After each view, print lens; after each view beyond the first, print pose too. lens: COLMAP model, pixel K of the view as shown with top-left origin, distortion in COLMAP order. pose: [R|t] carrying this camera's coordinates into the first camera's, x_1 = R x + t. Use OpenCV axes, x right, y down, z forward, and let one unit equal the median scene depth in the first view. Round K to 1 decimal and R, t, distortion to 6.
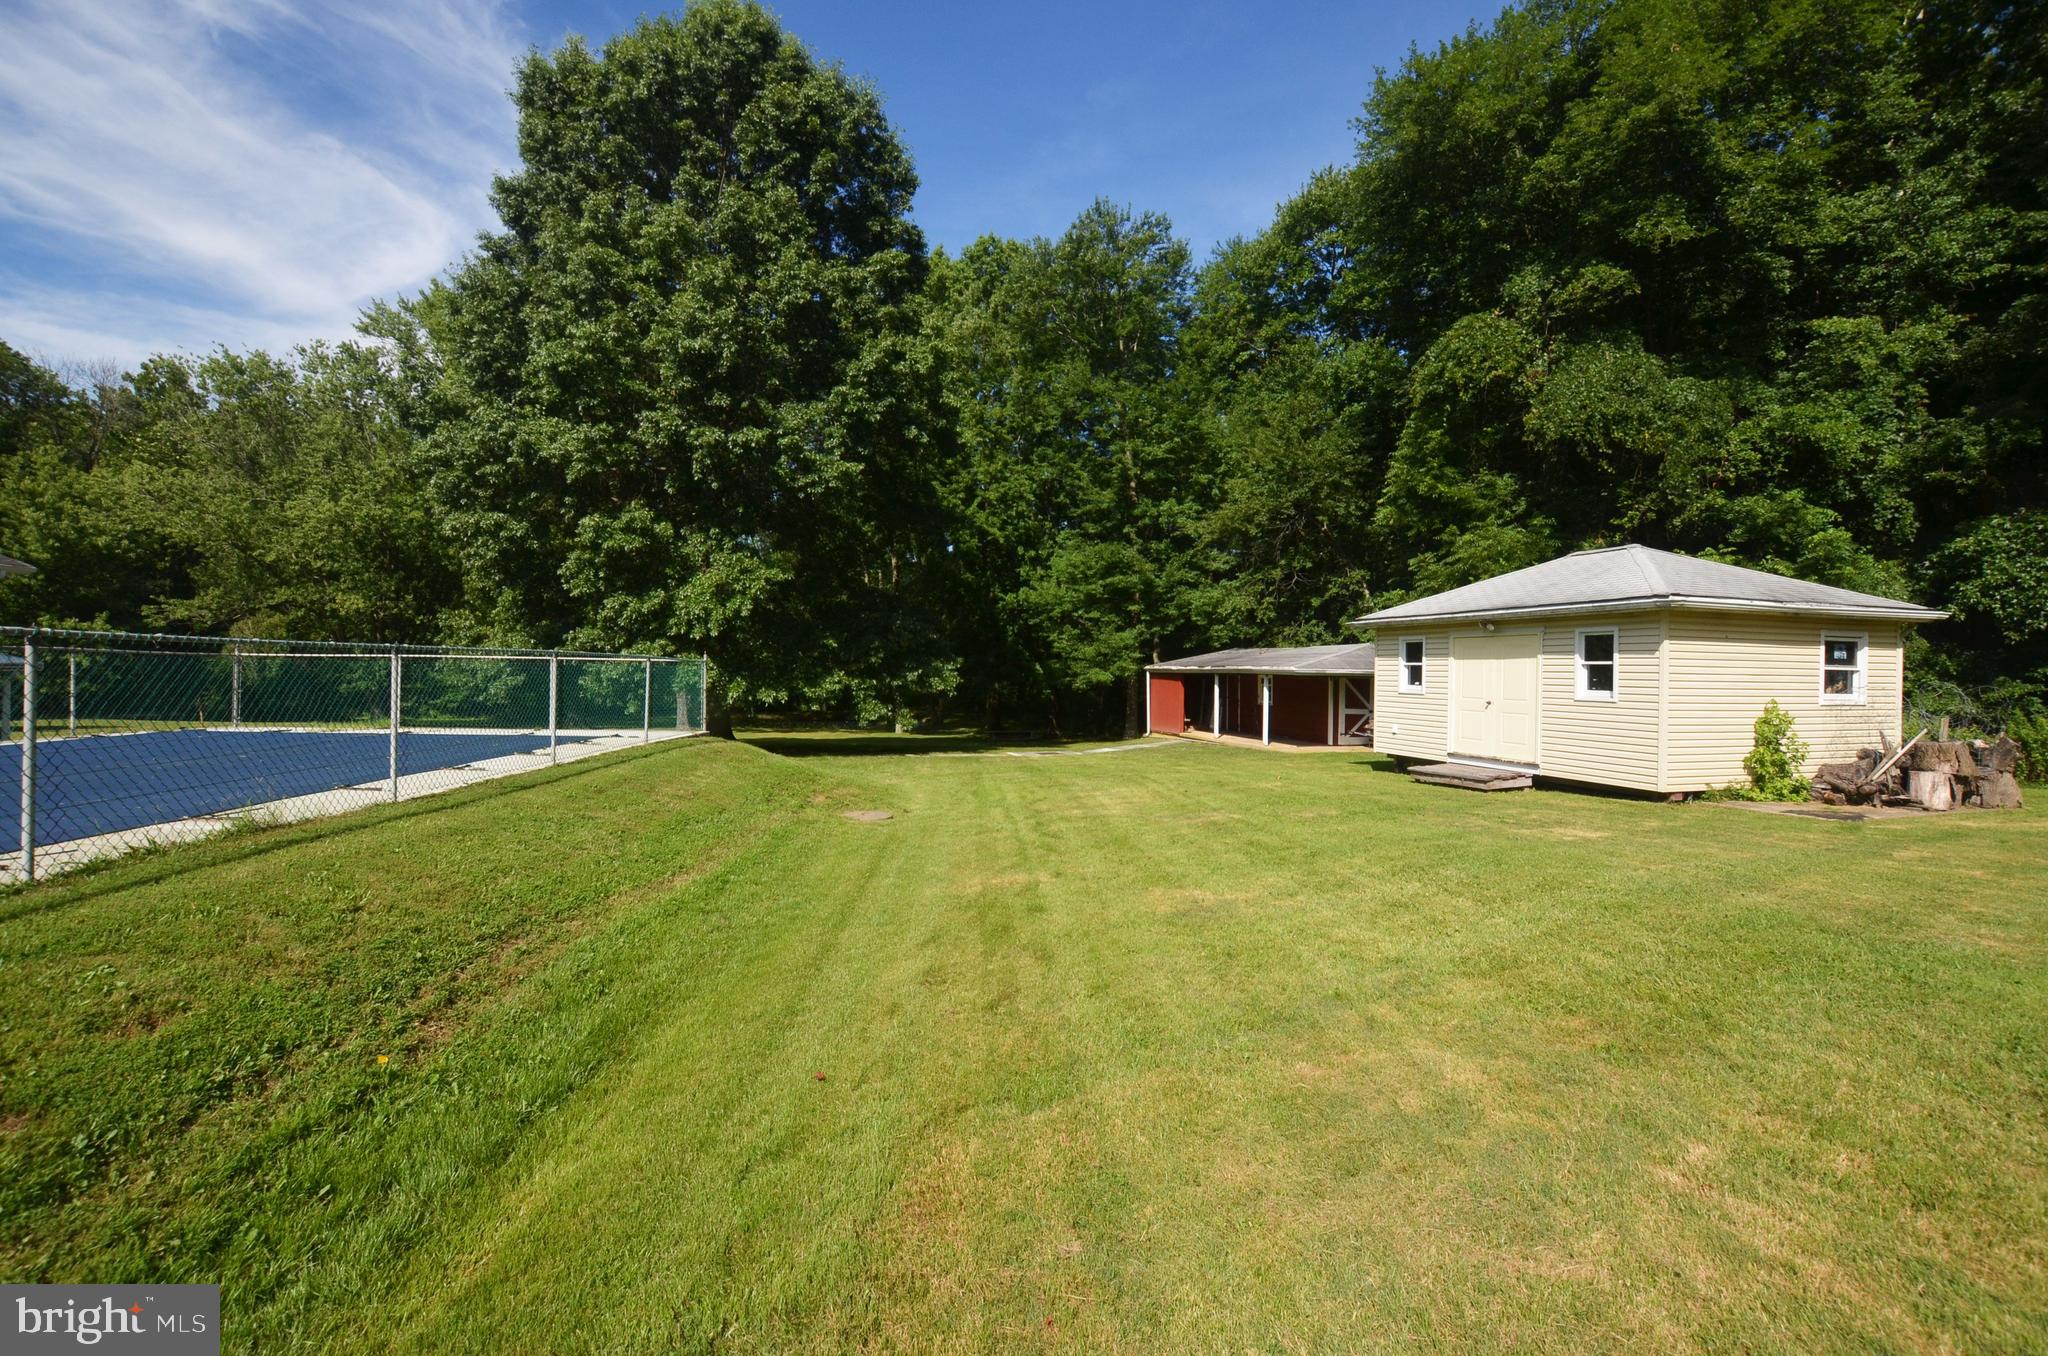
lens RADIAL K [[886.0, 0, 1028.2], [0, 886.0, 678.8], [0, 0, 1]] dist [-0.001277, -0.000379]
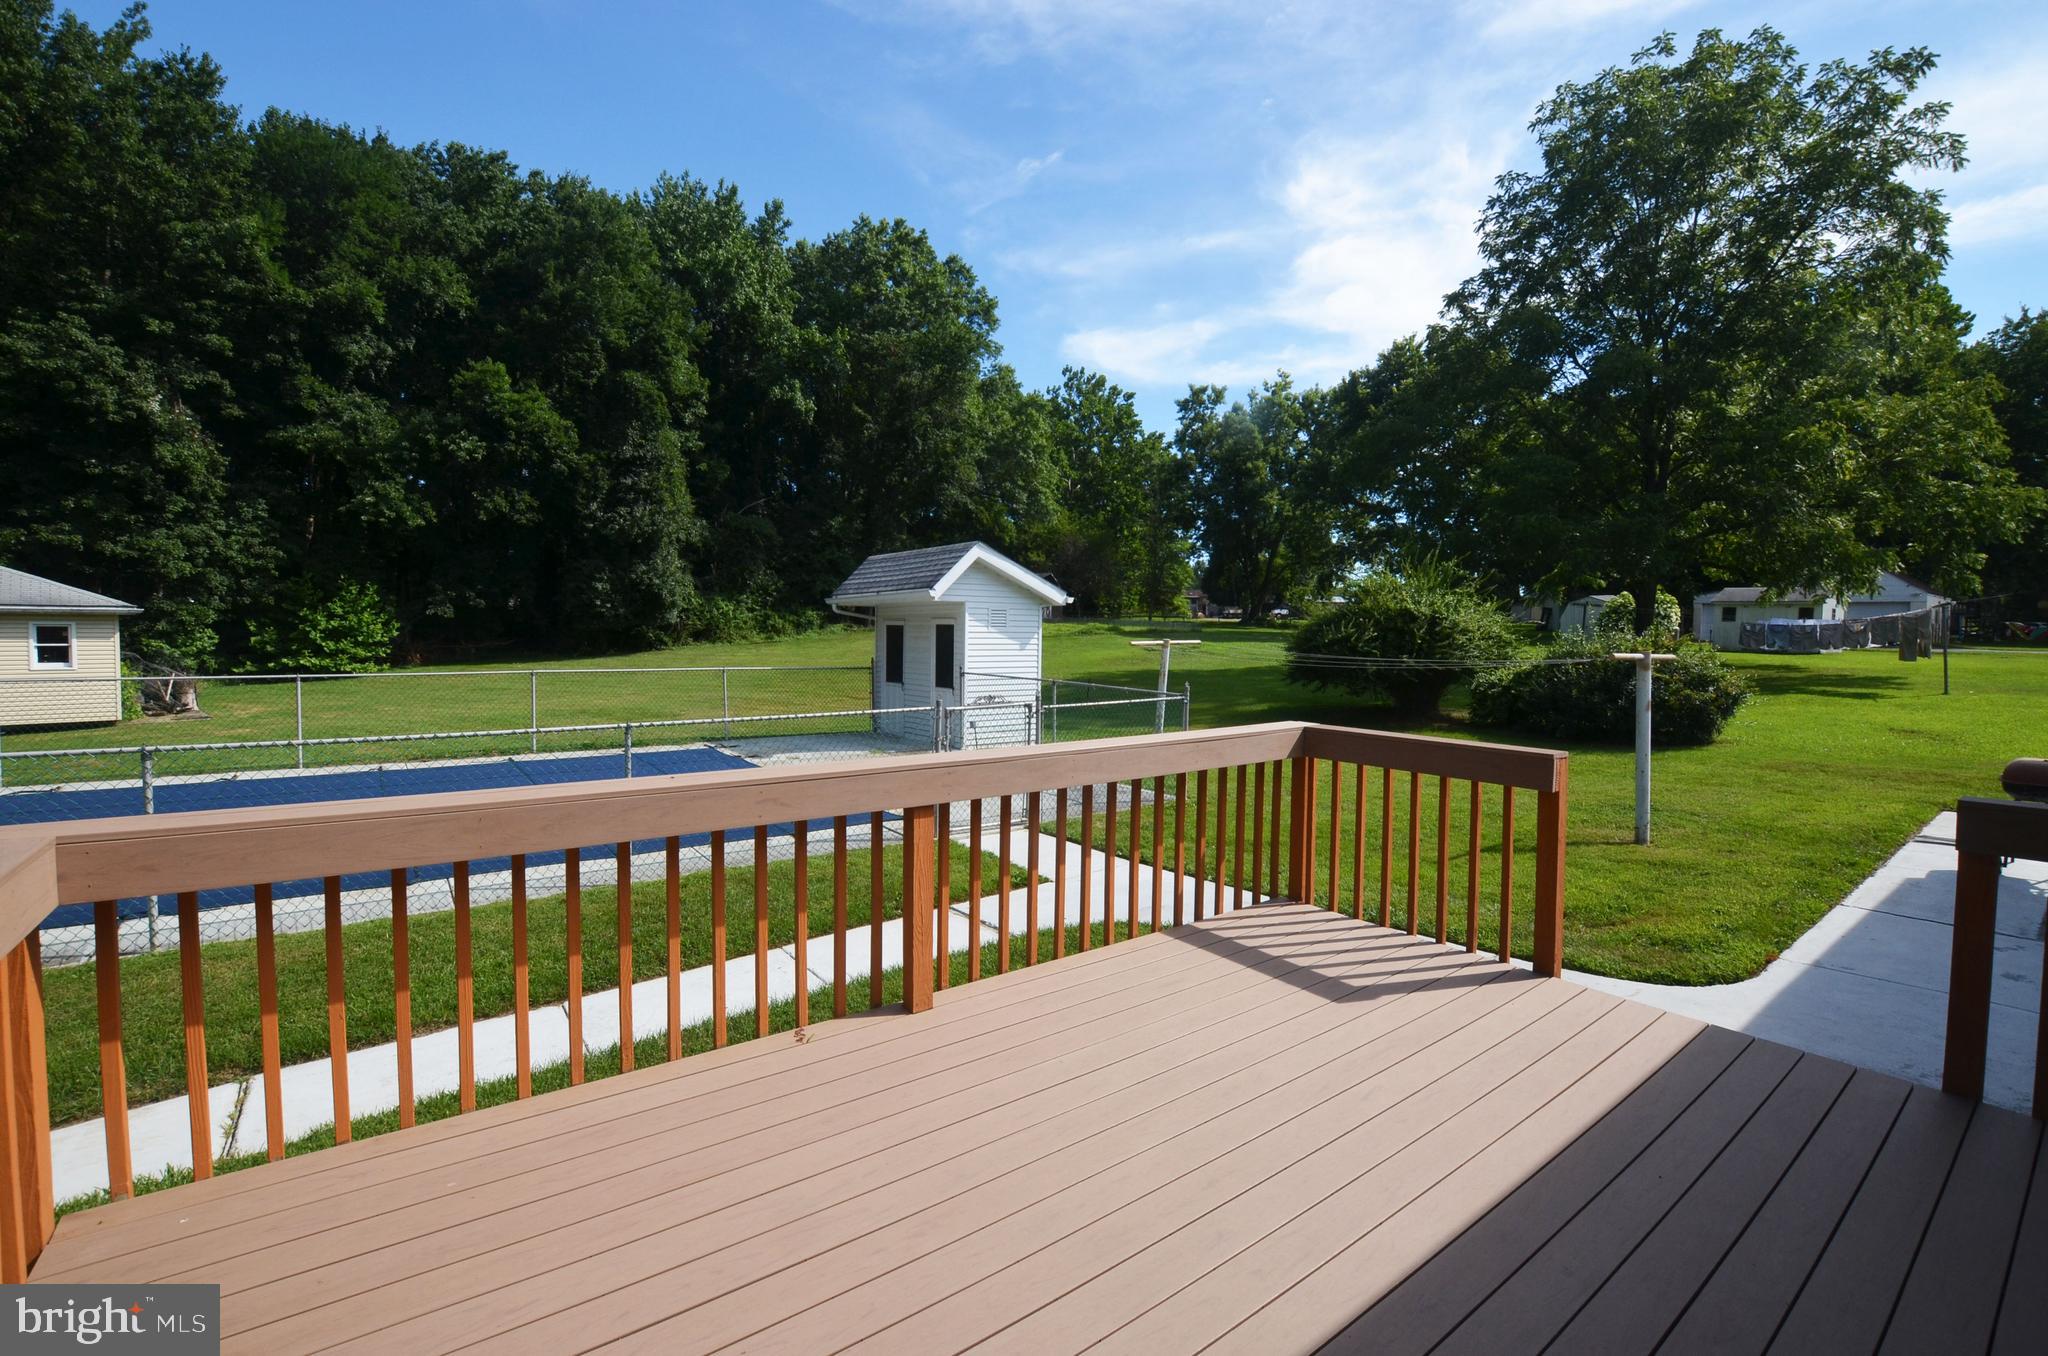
lens RADIAL K [[886.0, 0, 1039.8], [0, 886.0, 668.1], [0, 0, 1]] dist [-0.001277, -0.000379]
pose [[-0.447189, -0.058453, 0.892527, -0.905628], [-0.003593, 0.997972, 0.063559, -0.049284], [-0.894432, 0.025216, -0.446492, 0.094408]]
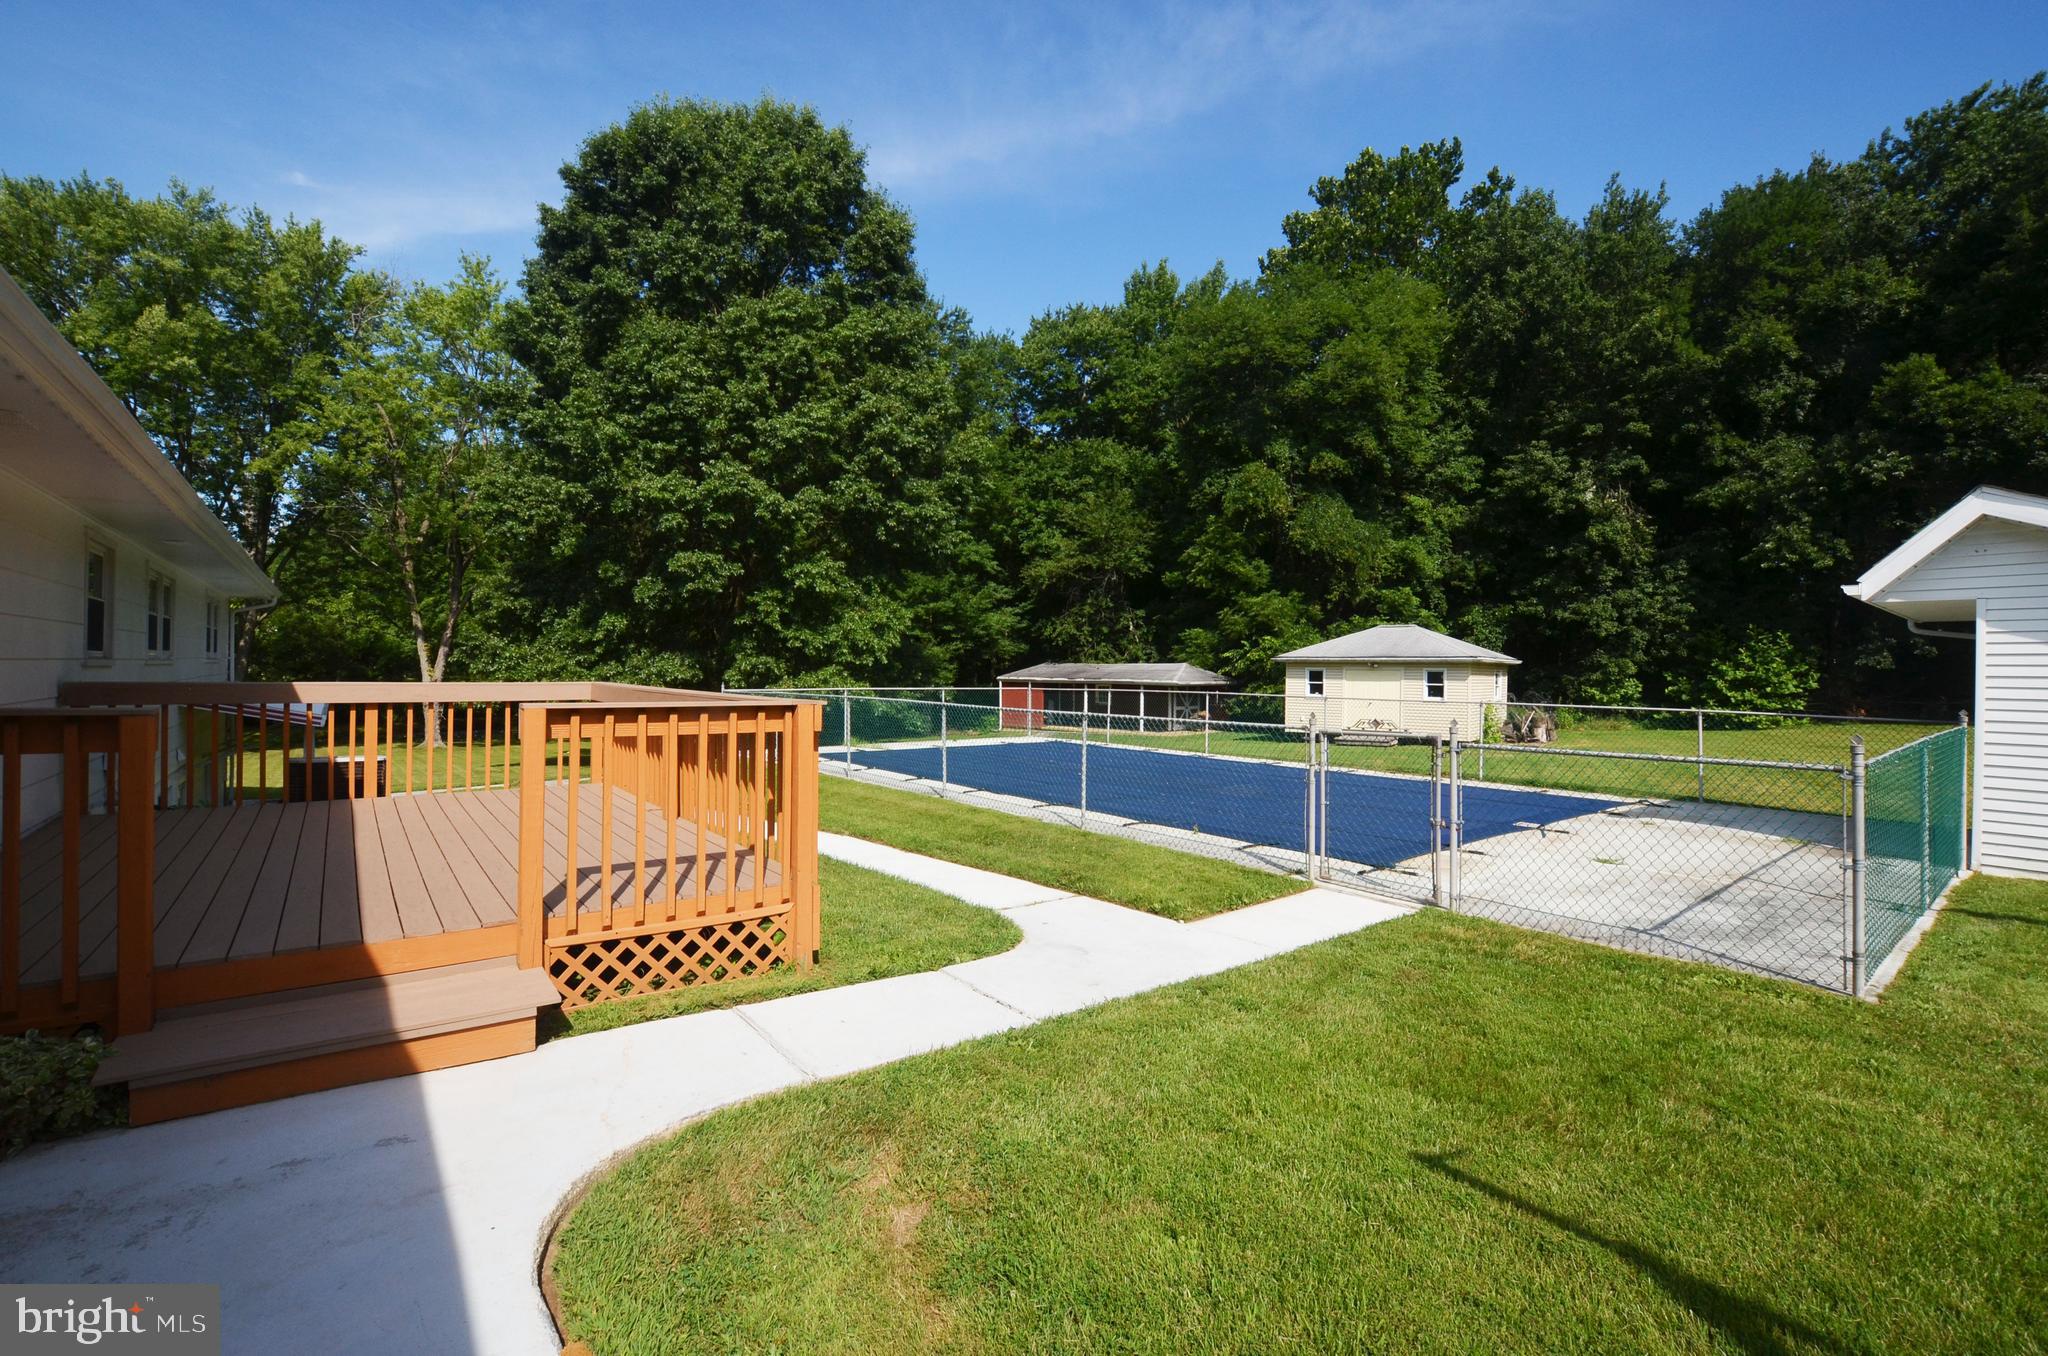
lens RADIAL K [[886.0, 0, 1031.3], [0, 886.0, 676.7], [0, 0, 1]] dist [-0.001277, -0.000379]
pose [[0.854661, -0.007472, 0.519132, -0.814810], [0.006373, 0.999972, 0.003901, -0.031497], [-0.519147, -0.000026, 0.854685, -0.212464]]
